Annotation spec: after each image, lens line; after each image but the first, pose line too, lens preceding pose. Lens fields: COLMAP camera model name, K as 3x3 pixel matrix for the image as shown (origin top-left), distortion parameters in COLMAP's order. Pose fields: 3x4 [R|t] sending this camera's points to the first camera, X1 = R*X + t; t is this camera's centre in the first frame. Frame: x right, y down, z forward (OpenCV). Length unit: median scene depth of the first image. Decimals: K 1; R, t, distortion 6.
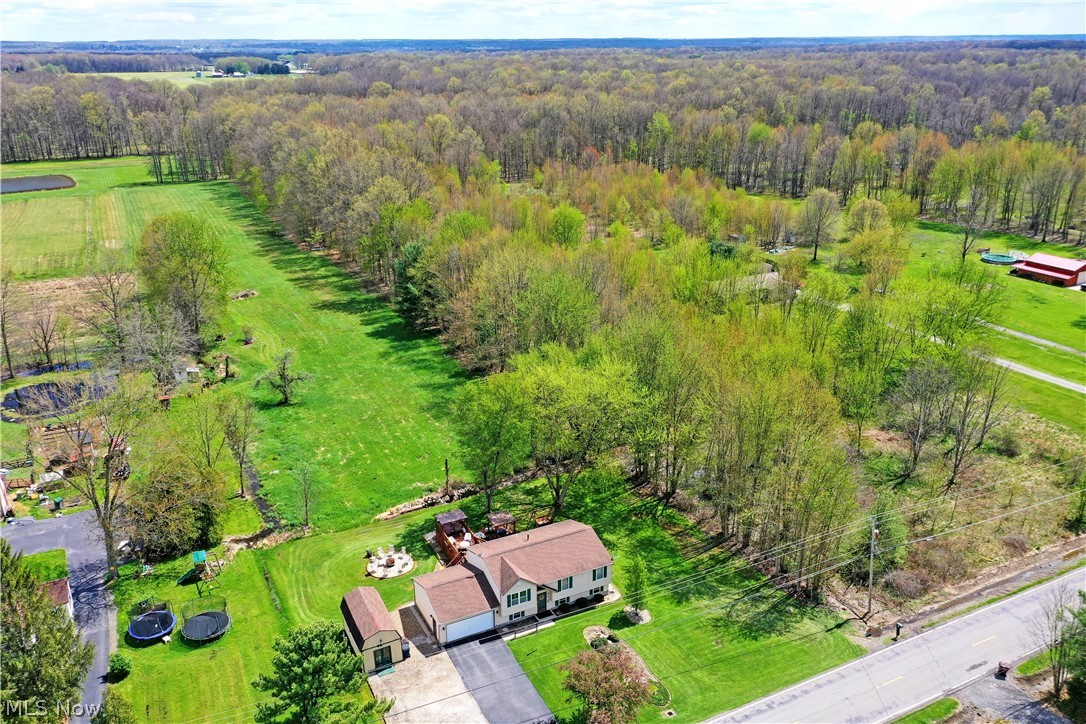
lens RADIAL K [[868.1, 0, 543.0], [0, 868.1, 362.0], [0, 0, 1]] dist [0.023510, -0.001576]
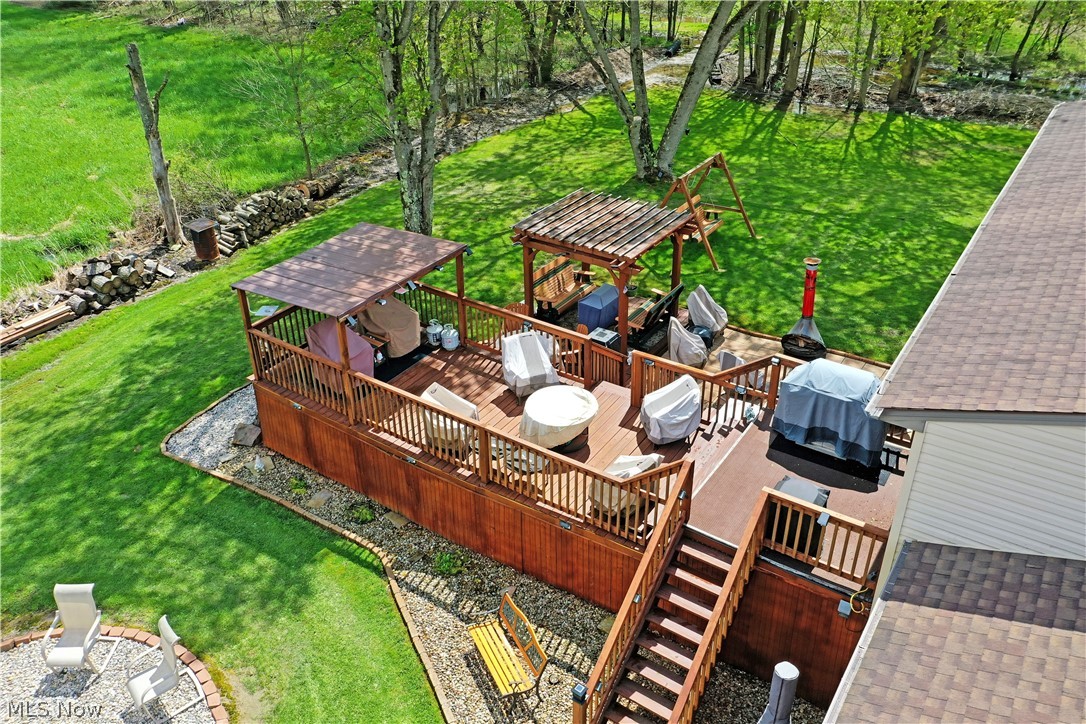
lens RADIAL K [[863.8, 0, 506.9], [0, 863.8, 361.8], [0, 0, 1]] dist [-0.000756, -0.000383]
pose [[0.881267, -0.258438, 0.395699, -0.149077], [0.184457, 0.958927, 0.215487, 0.173223], [-0.435137, -0.116912, 0.892742, 0.888273]]
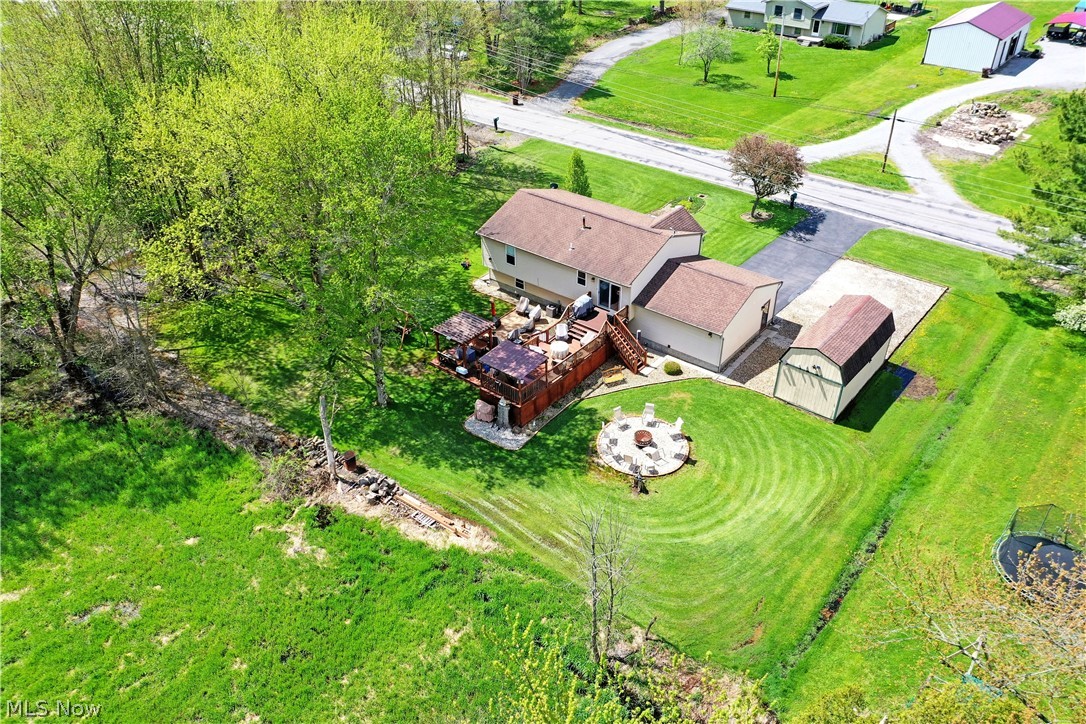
lens RADIAL K [[868.1, 0, 543.0], [0, 868.1, 362.0], [0, 0, 1]] dist [0.023510, -0.001576]
pose [[-0.417673, -0.494297, 0.762378, -0.503721], [0.337589, 0.694580, 0.635289, -0.130557], [-0.843554, 0.522713, -0.123238, 1.084769]]
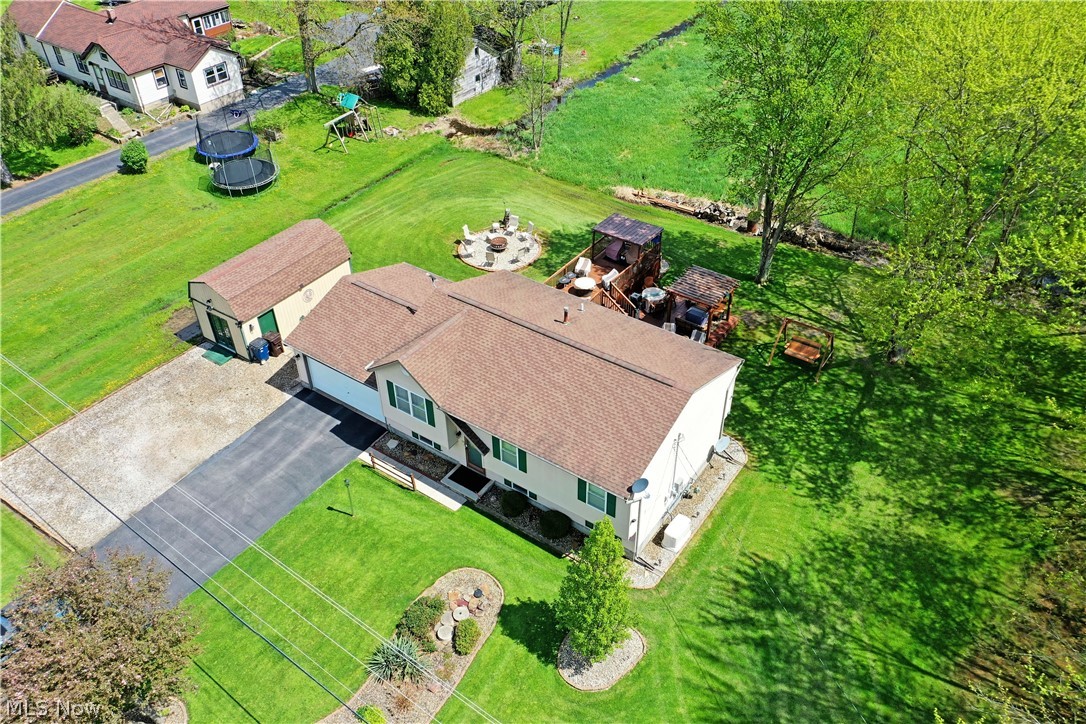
lens RADIAL K [[864.3, 0, 539.9], [0, 864.3, 364.1], [0, 0, 1]] dist [0.000540, 0.002201]
pose [[0.472632, 0.551965, -0.686989, 0.249209], [-0.298716, 0.833746, 0.464367, 0.033876], [0.829089, -0.014260, 0.558935, 0.717483]]
